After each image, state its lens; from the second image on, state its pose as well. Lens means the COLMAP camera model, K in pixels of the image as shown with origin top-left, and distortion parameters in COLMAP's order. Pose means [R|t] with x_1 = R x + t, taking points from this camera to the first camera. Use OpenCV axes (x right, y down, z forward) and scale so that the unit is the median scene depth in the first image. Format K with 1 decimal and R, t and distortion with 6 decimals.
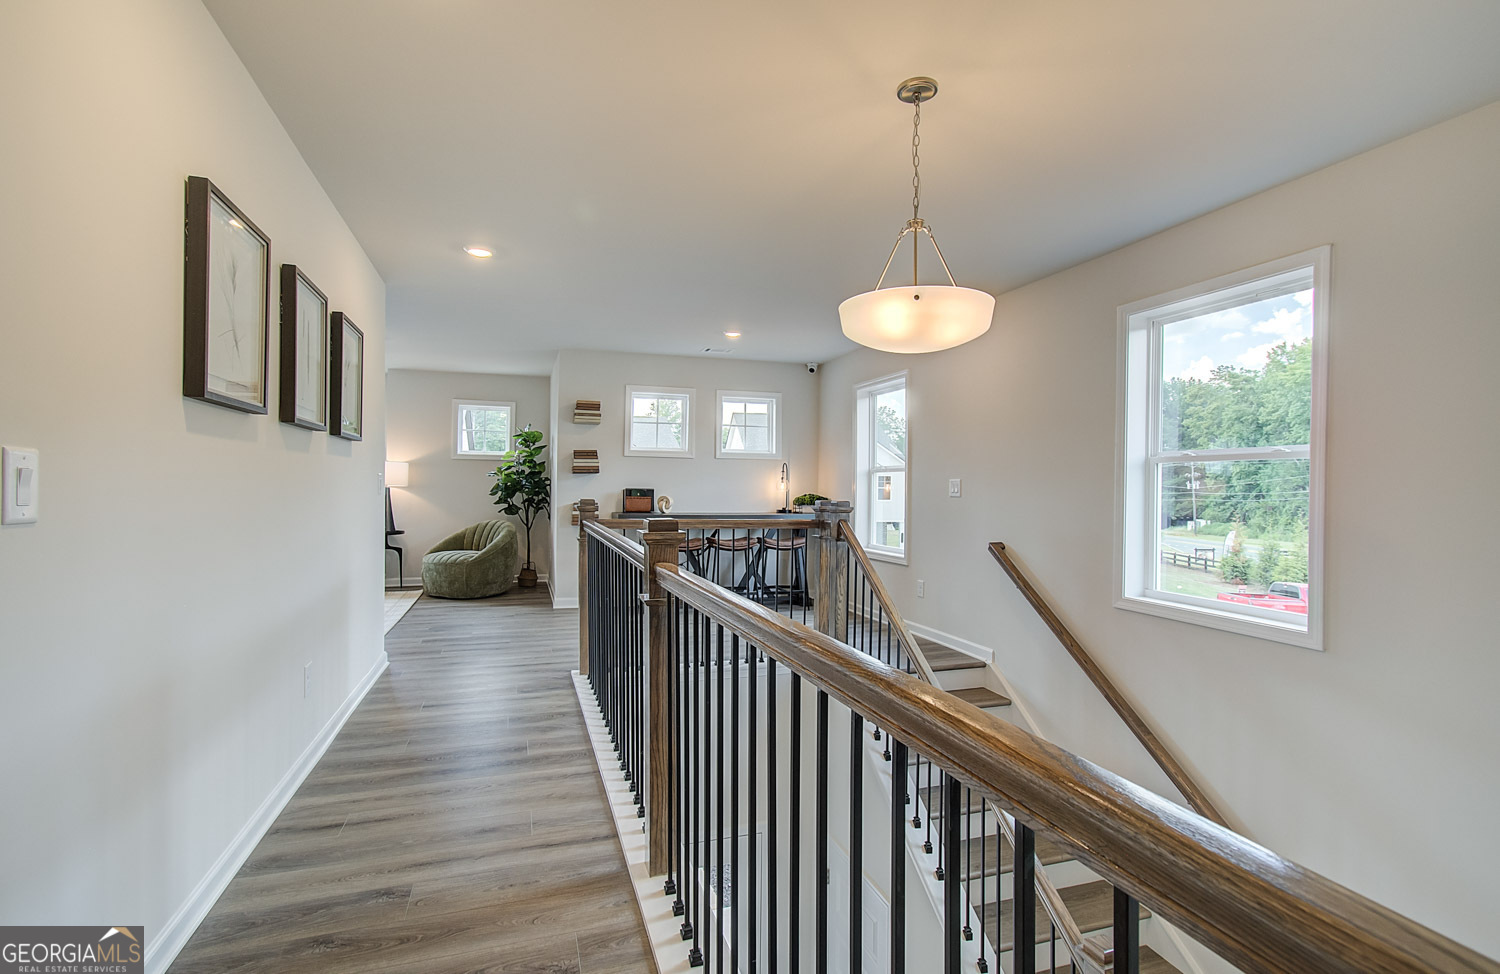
lens RADIAL K [[663.0, 0, 750.0], [0, 663.0, 487.0], [0, 0, 1]] dist [0.011479, 0.000722]
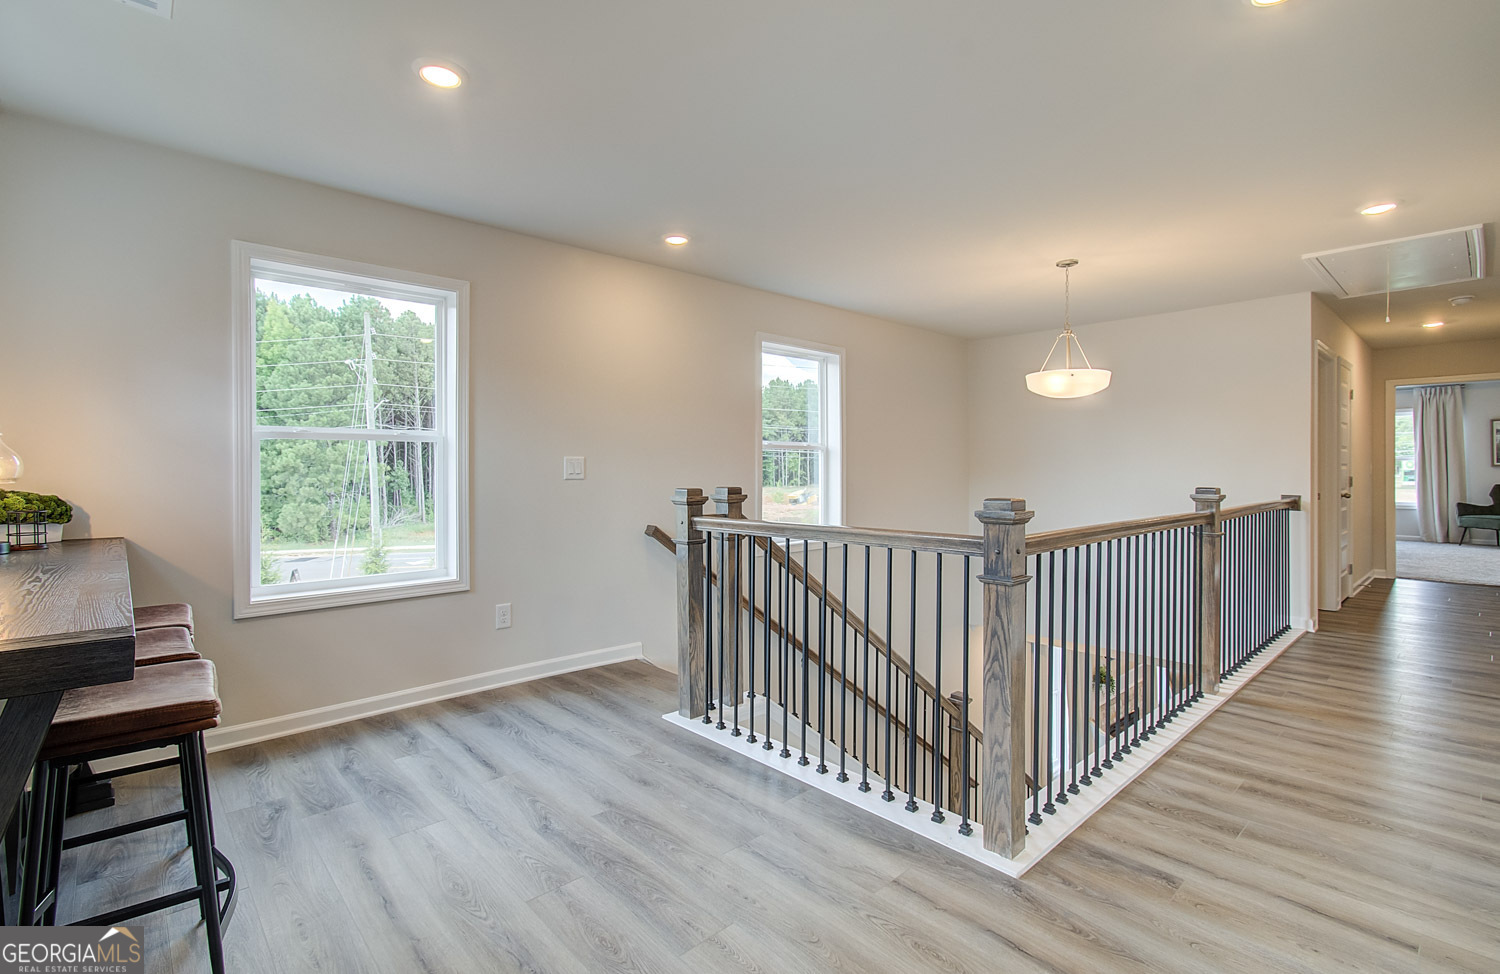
lens RADIAL K [[663.0, 0, 750.0], [0, 663.0, 487.0], [0, 0, 1]] dist [0.011479, 0.000722]
pose [[-0.384651, -0.027318, 0.922658, -0.840136], [0.000801, 0.999552, 0.029928, -0.006906], [-0.923062, 0.012251, -0.384457, 1.836599]]
